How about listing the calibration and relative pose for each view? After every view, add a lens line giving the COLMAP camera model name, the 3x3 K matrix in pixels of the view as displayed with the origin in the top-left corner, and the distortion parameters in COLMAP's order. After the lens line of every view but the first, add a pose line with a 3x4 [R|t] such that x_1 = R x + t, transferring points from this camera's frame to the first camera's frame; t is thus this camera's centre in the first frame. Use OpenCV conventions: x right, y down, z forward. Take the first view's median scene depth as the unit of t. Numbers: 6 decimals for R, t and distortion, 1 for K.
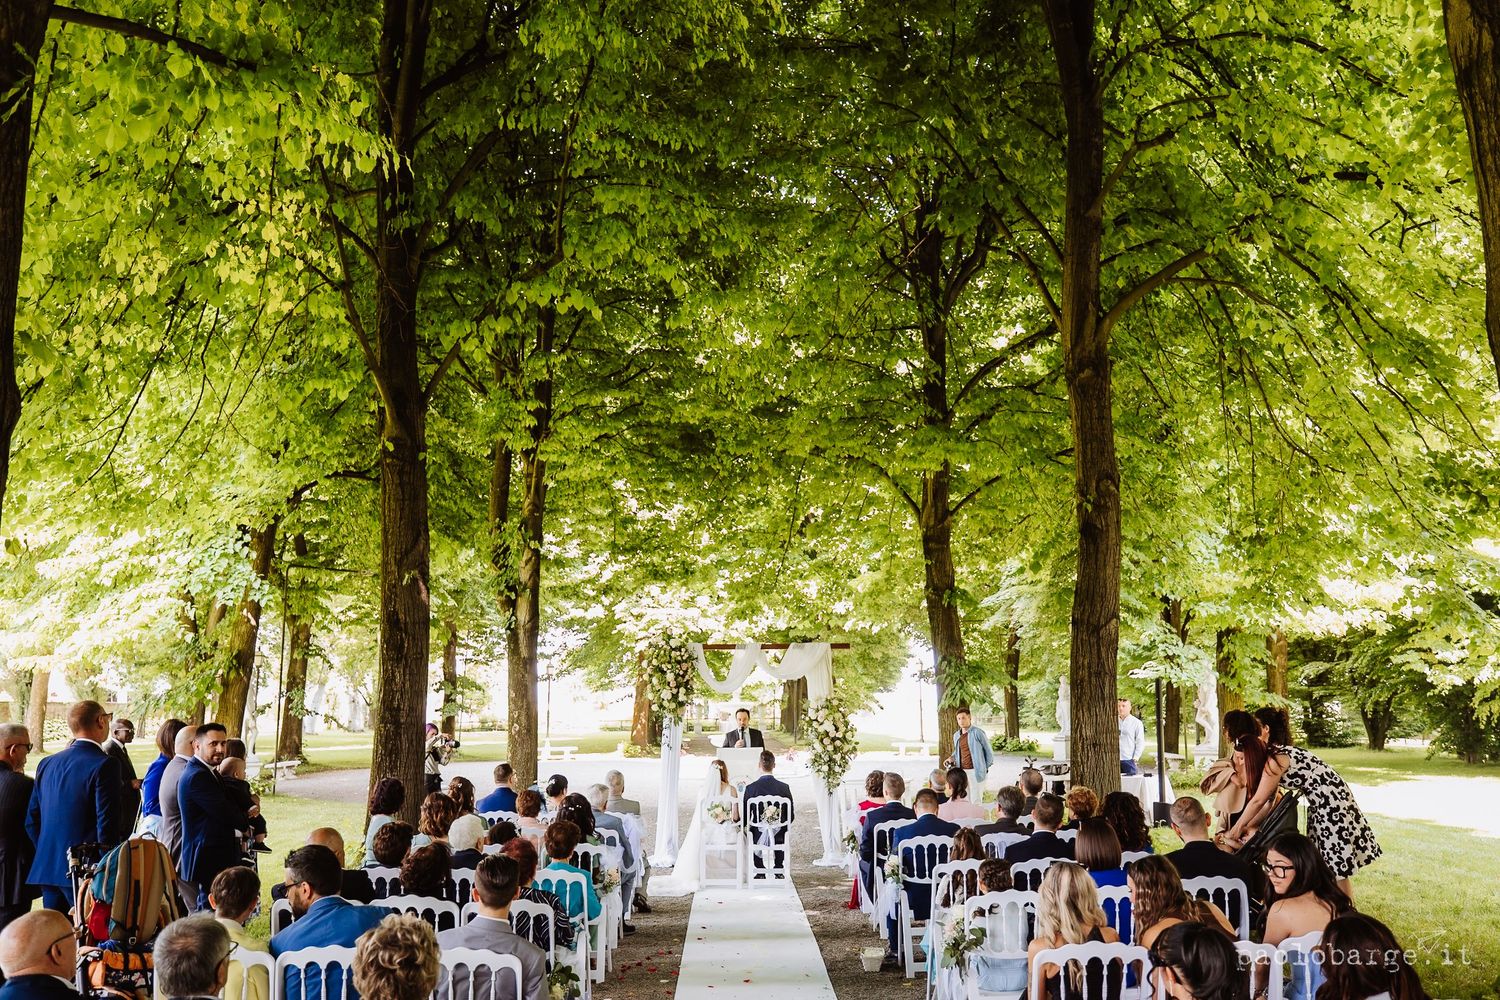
lens RADIAL K [[1260.5, 0, 746.2], [0, 1260.5, 501.1], [0, 0, 1]] dist [-0.013756, -0.001382]
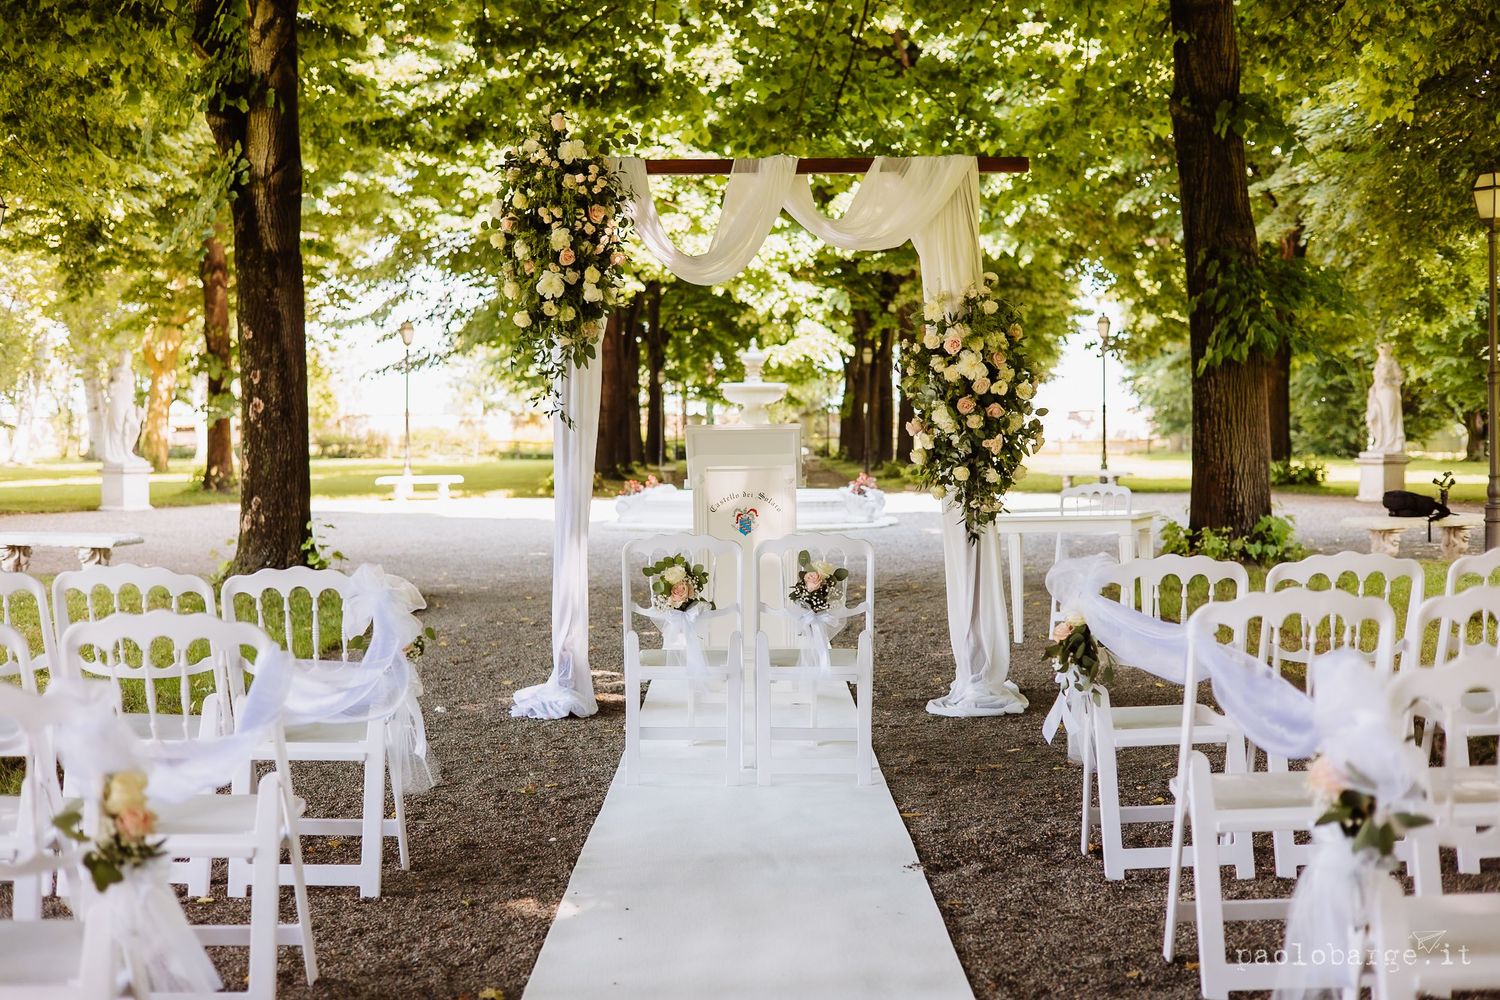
lens RADIAL K [[2160.9, 0, 750.4], [0, 2160.9, 500.1], [0, 0, 1]] dist [0.036846, 0.000000]
pose [[0.999900, 0.001496, -0.014055, 0.006966], [0.001281, 0.980704, 0.195496, 0.088197], [0.014076, -0.195494, 0.980604, 0.338173]]
